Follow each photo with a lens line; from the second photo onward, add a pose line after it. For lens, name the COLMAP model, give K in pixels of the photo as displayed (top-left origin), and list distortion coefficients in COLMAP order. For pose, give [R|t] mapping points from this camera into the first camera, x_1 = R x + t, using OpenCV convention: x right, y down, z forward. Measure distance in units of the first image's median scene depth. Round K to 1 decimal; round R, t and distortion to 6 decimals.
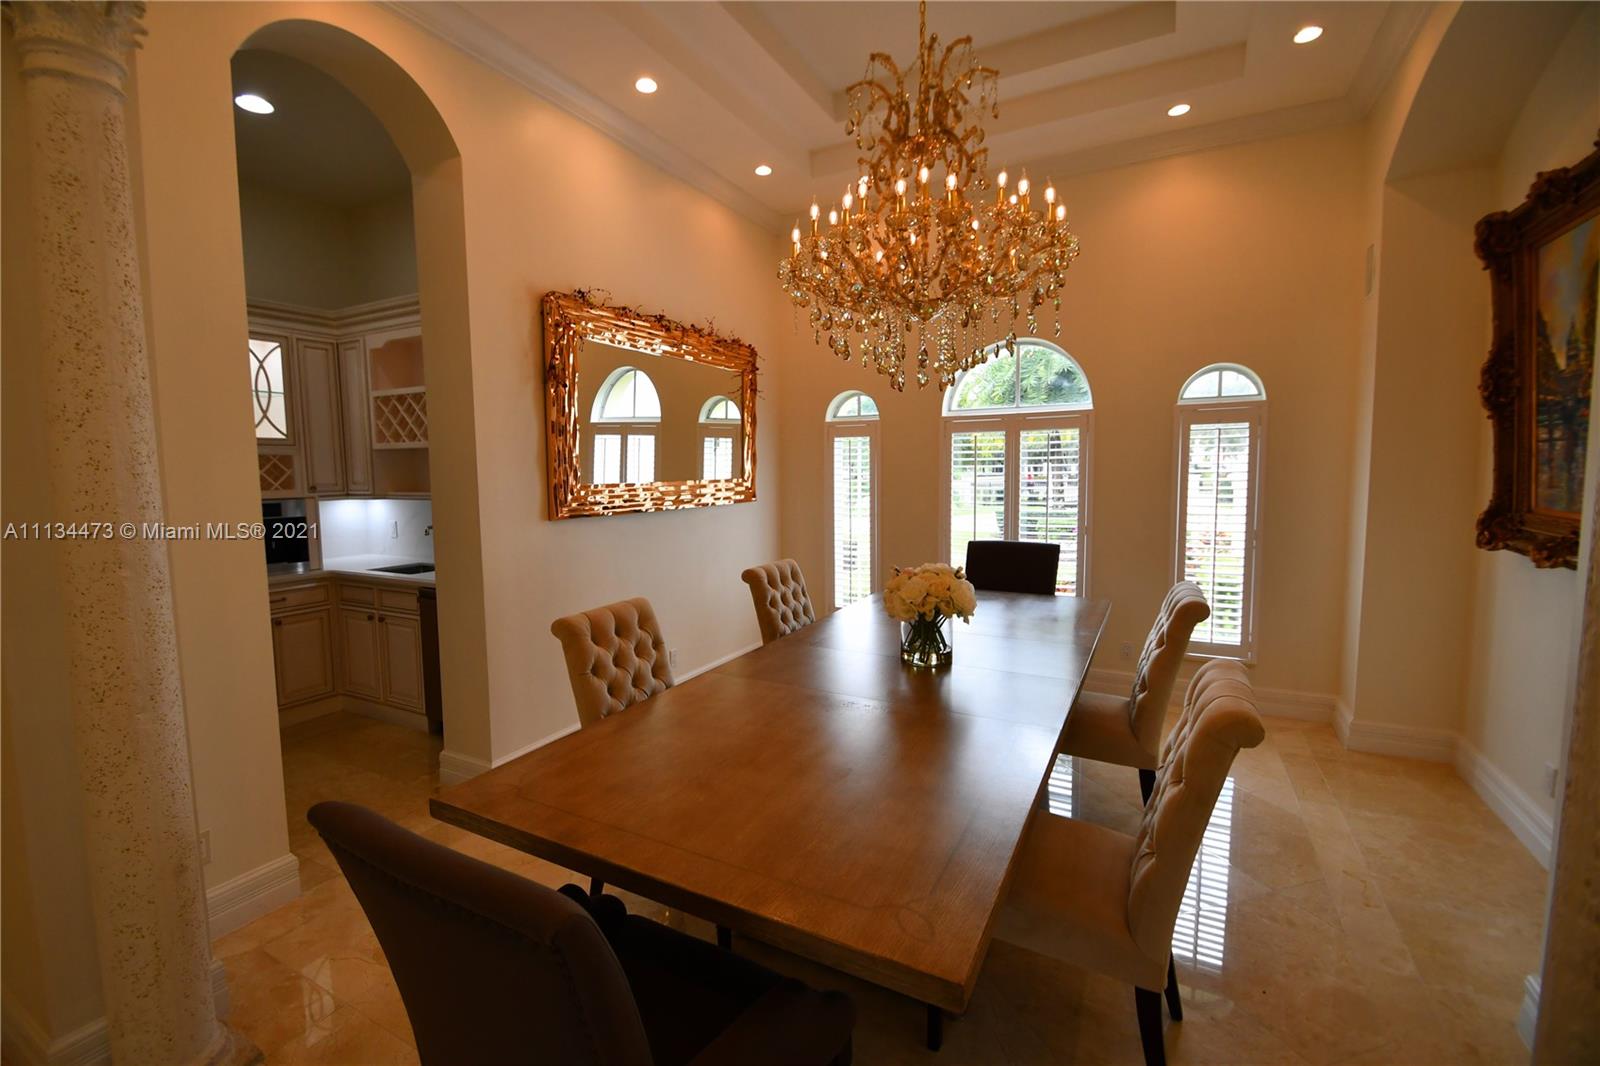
lens RADIAL K [[698.4, 0, 792.3], [0, 698.4, 532.1], [0, 0, 1]] dist [0.004942, -0.011925]
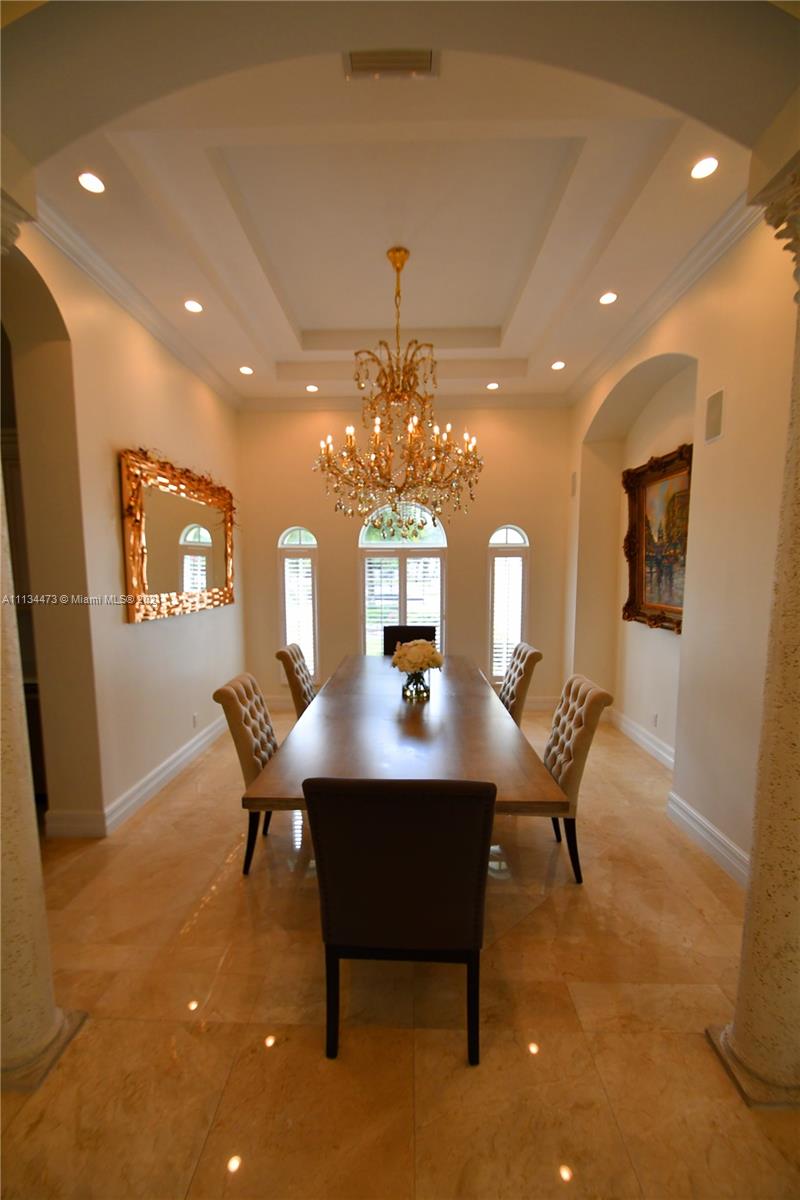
lens RADIAL K [[523.8, 0, 399.0], [0, 523.8, 628.2], [0, 0, 1]] dist [0.004942, -0.011925]
pose [[0.882320, -0.040054, 0.468943, -0.450373], [0.031420, 0.999162, 0.026225, -0.019372], [-0.469600, -0.008405, 0.882839, -0.142293]]
